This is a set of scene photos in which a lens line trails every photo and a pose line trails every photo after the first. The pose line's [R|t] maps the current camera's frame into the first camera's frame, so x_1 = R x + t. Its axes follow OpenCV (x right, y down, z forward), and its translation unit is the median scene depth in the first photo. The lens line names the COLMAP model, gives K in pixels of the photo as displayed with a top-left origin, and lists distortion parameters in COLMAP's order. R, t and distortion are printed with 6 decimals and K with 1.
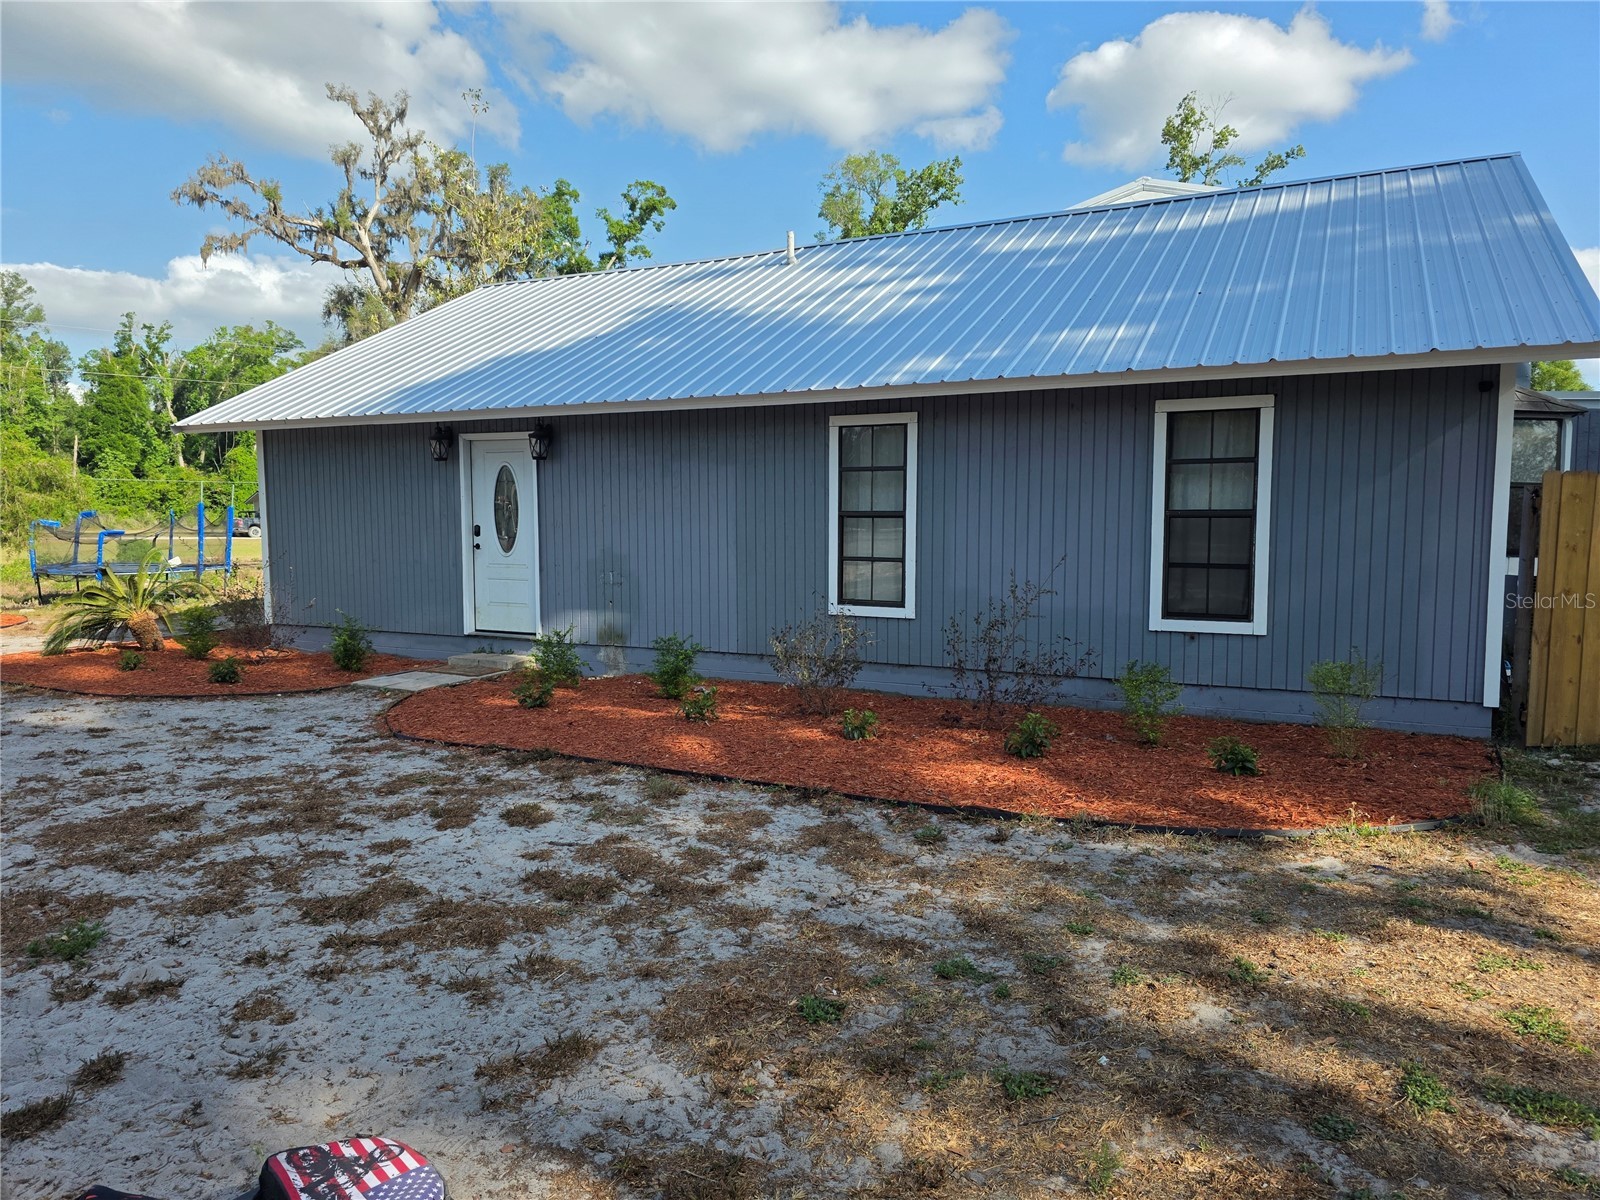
lens RADIAL K [[1073.7, 0, 800.0], [0, 1073.7, 600.0], [0, 0, 1]] dist [0.075470, -0.068939]
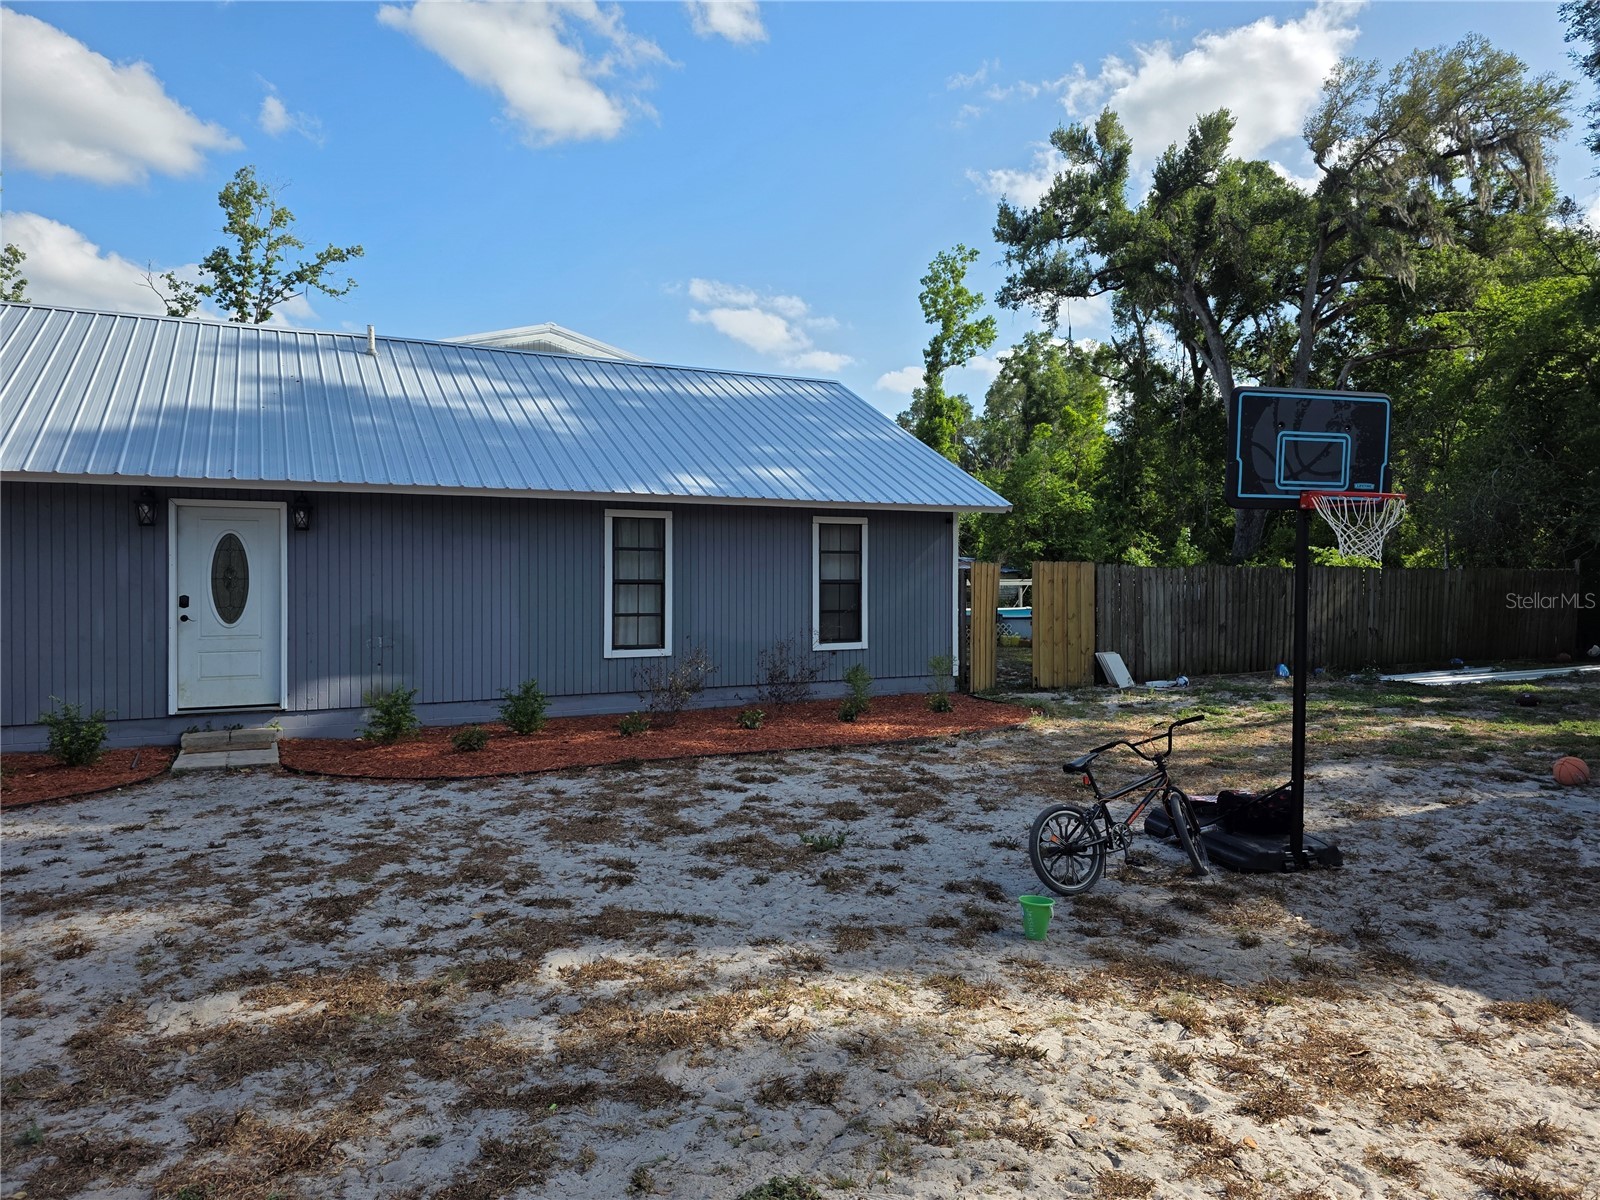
lens RADIAL K [[1075.4, 0, 823.9], [0, 1075.4, 583.2], [0, 0, 1]] dist [0.079192, -0.080772]
pose [[0.591711, -0.005400, 0.806132, -1.021845], [0.064721, 0.997068, -0.040827, -0.008109], [-0.803548, 0.076332, 0.590325, -0.003818]]
